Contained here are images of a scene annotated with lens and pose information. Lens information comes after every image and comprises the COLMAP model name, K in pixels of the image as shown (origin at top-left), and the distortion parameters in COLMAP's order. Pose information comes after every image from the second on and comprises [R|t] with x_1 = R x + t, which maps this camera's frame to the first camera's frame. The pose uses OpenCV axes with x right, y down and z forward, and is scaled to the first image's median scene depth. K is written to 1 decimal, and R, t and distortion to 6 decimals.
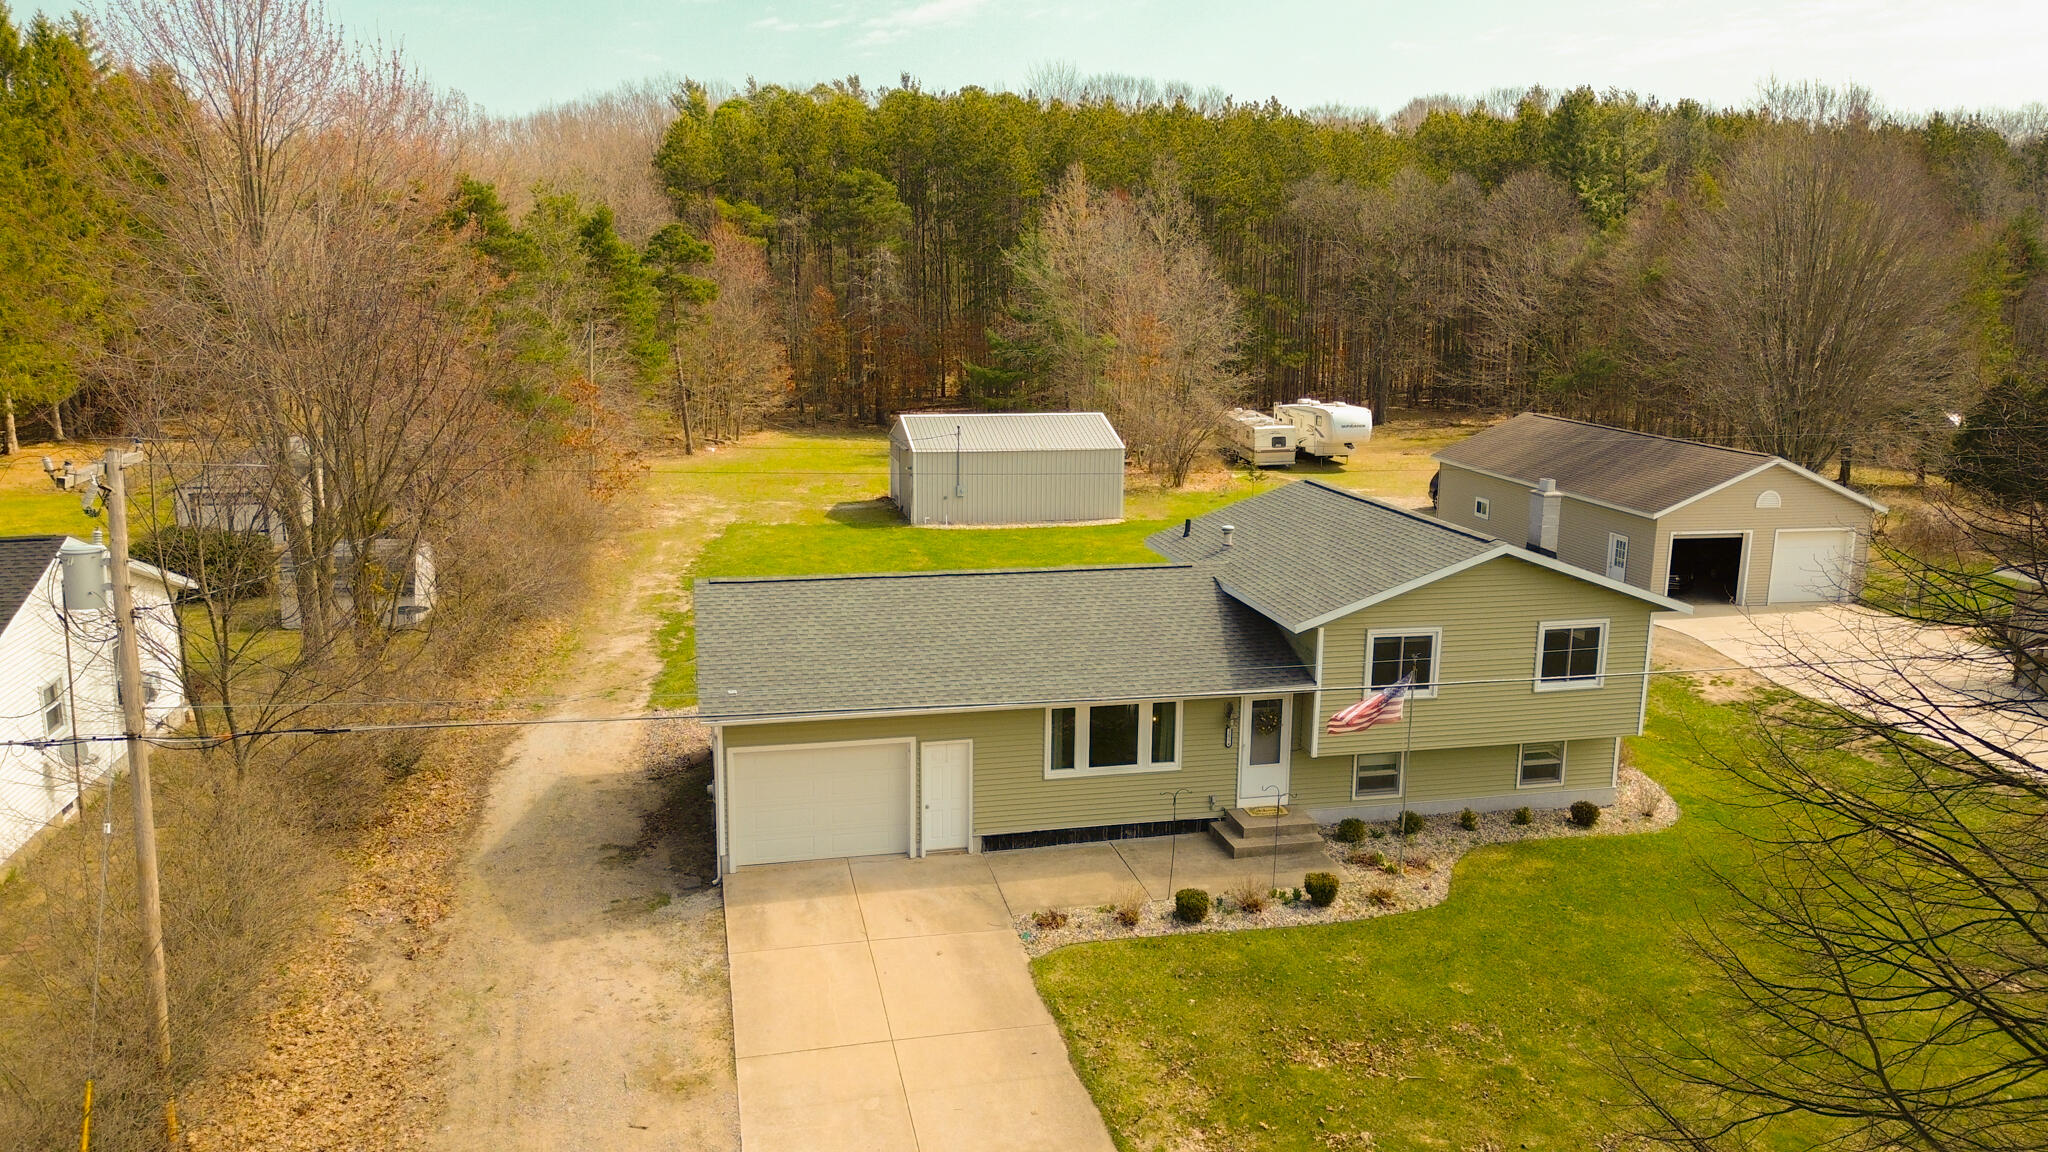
lens RADIAL K [[1438.9, 0, 1017.3], [0, 1438.9, 585.0], [0, 0, 1]] dist [0.105708, -0.131736]
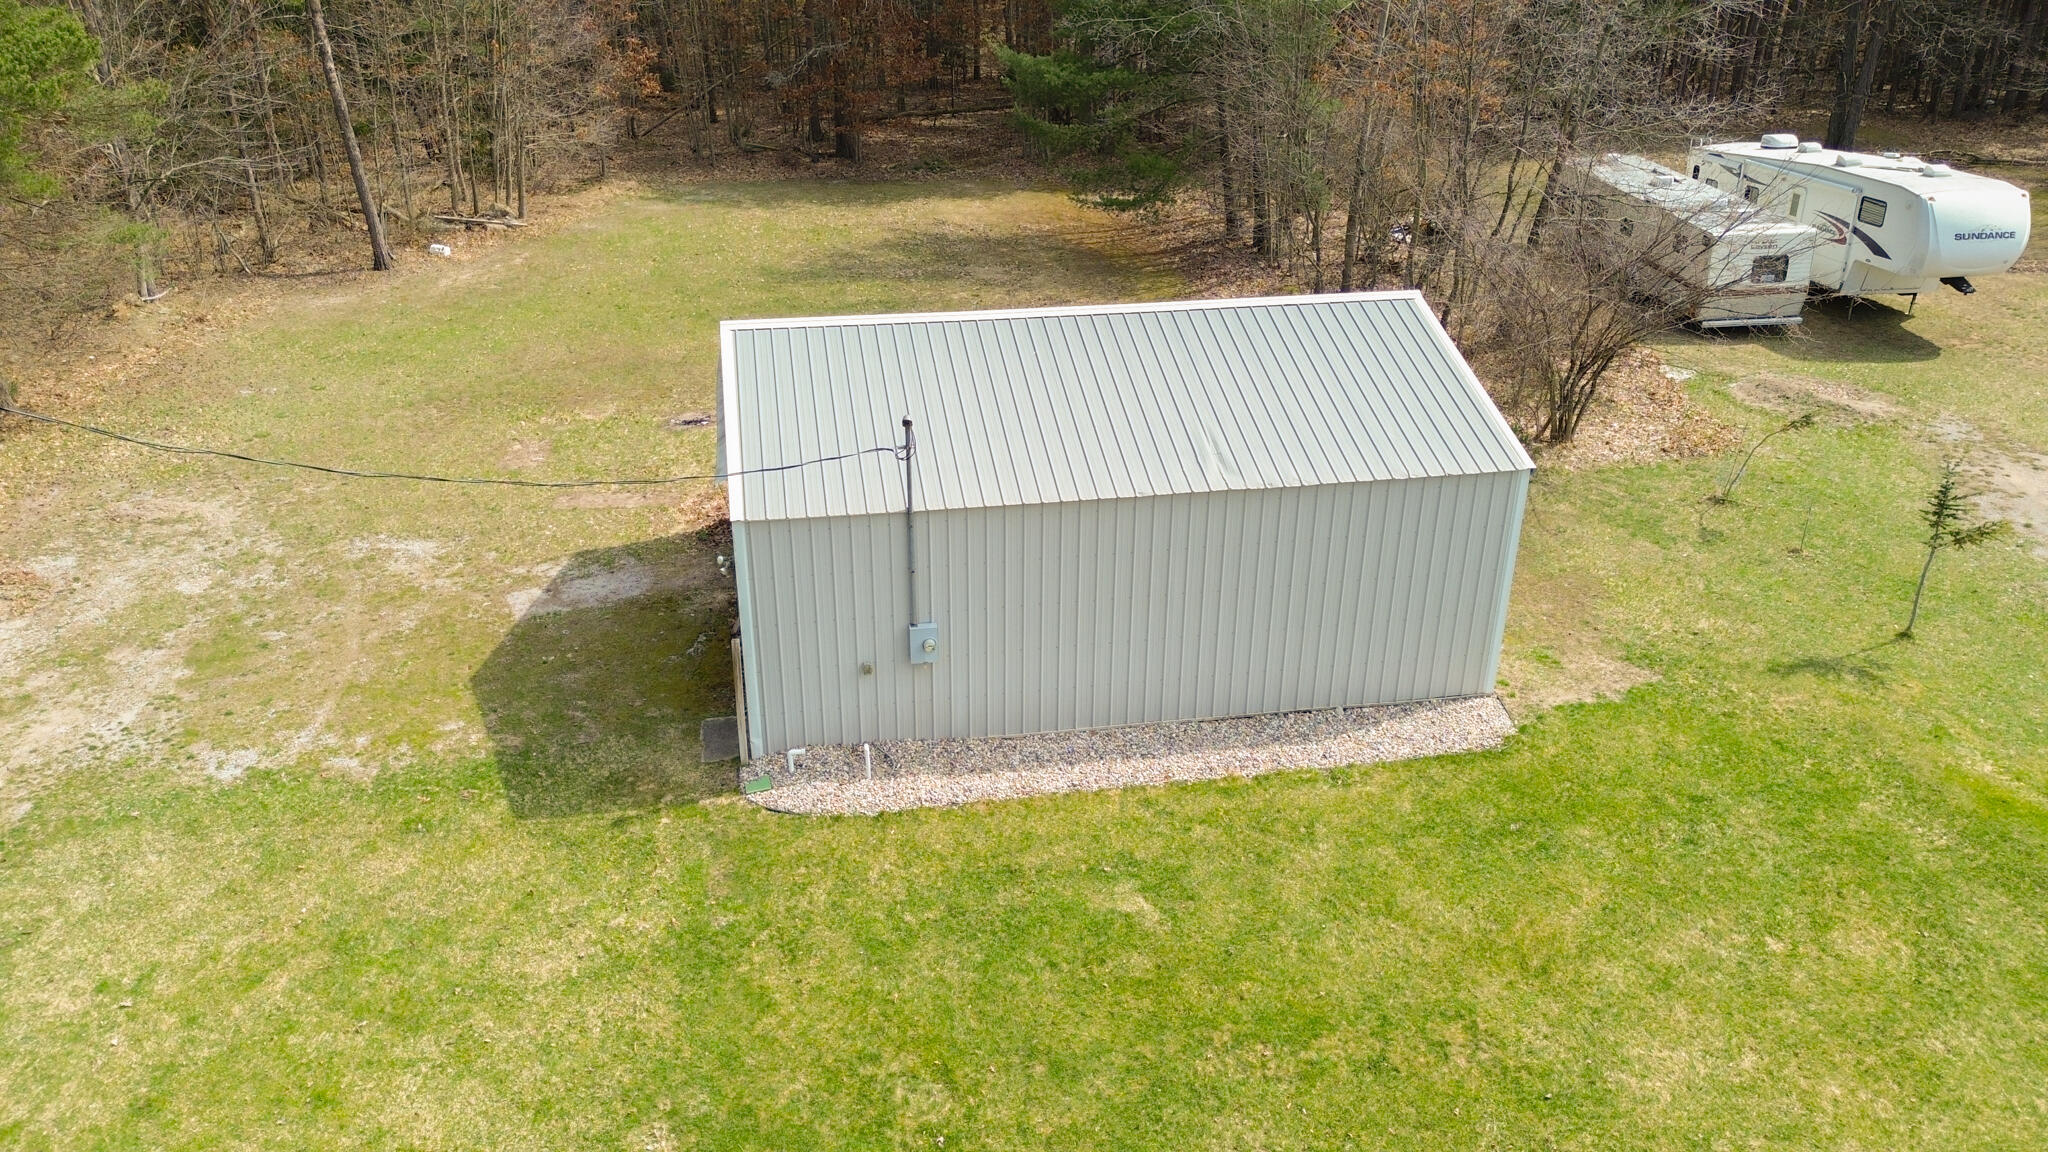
lens RADIAL K [[1438.9, 0, 1017.3], [0, 1438.9, 585.0], [0, 0, 1]] dist [0.105708, -0.131736]
pose [[0.998900, 0.016212, -0.043996, -0.009132], [-0.005280, 0.971248, 0.238010, -0.131245], [0.046590, -0.237516, 0.970266, 0.689292]]
